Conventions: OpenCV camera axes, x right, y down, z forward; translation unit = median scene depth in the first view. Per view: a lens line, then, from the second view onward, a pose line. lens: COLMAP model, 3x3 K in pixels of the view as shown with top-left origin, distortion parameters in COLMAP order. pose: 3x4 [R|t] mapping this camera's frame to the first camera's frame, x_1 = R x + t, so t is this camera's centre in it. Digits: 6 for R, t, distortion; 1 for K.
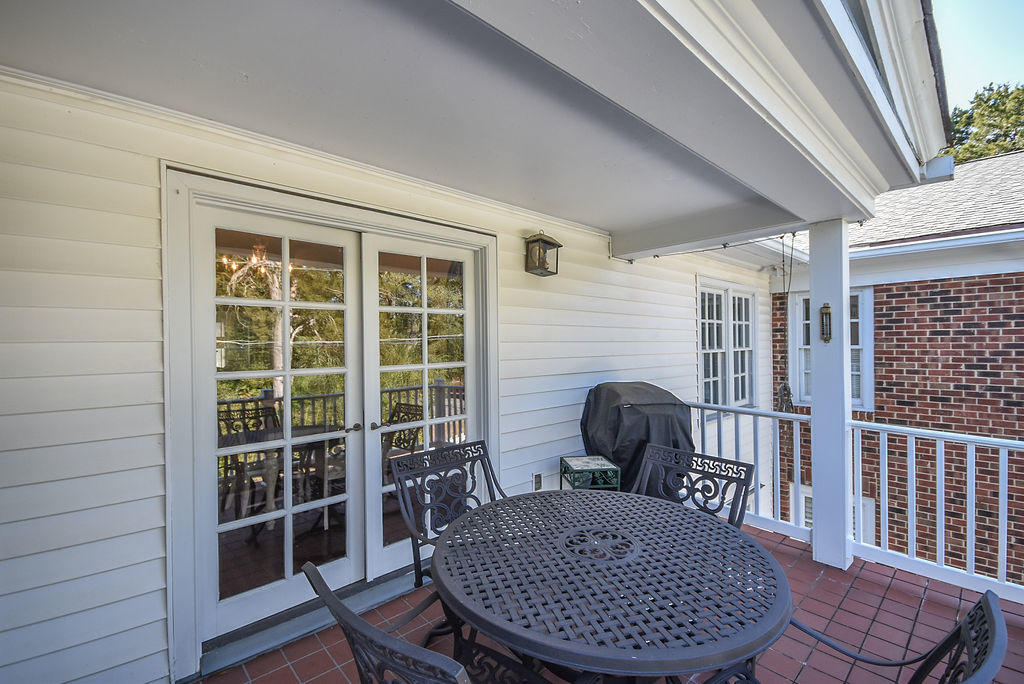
lens RADIAL K [[455.8, 0, 510.6], [0, 455.8, 340.5], [0, 0, 1]] dist [0.000330, -0.003532]
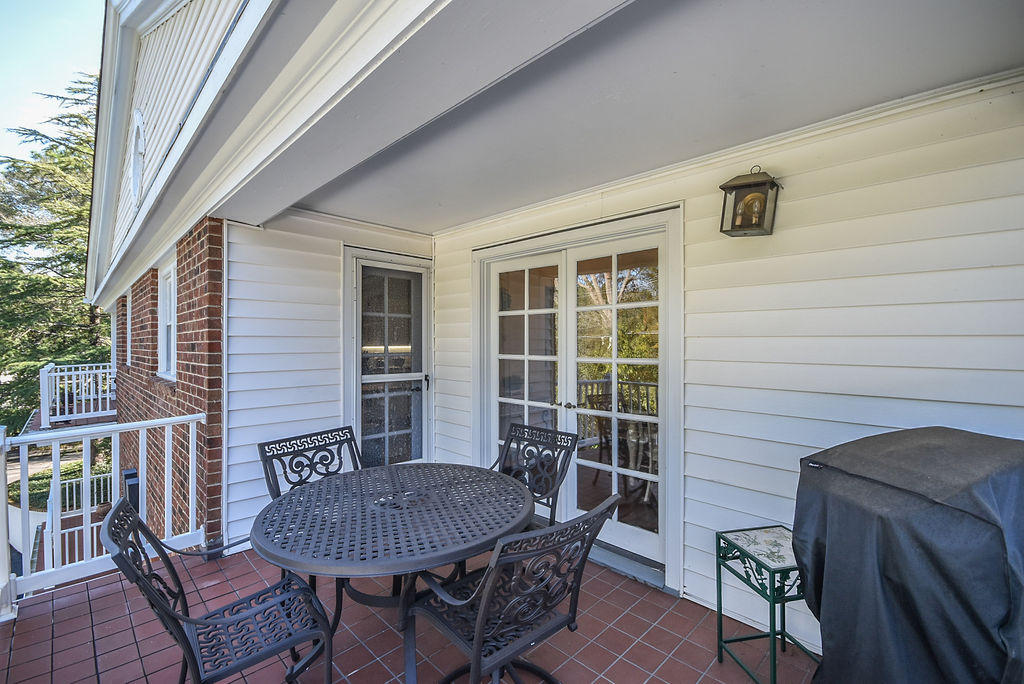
lens RADIAL K [[455.8, 0, 511.9], [0, 455.8, 342.7], [0, 0, 1]] dist [0.000330, -0.003532]
pose [[0.020780, 0.005971, -0.999766, 0.886343], [0.003811, 0.999974, 0.006052, 0.009034], [0.999777, -0.003936, 0.020756, 0.788680]]
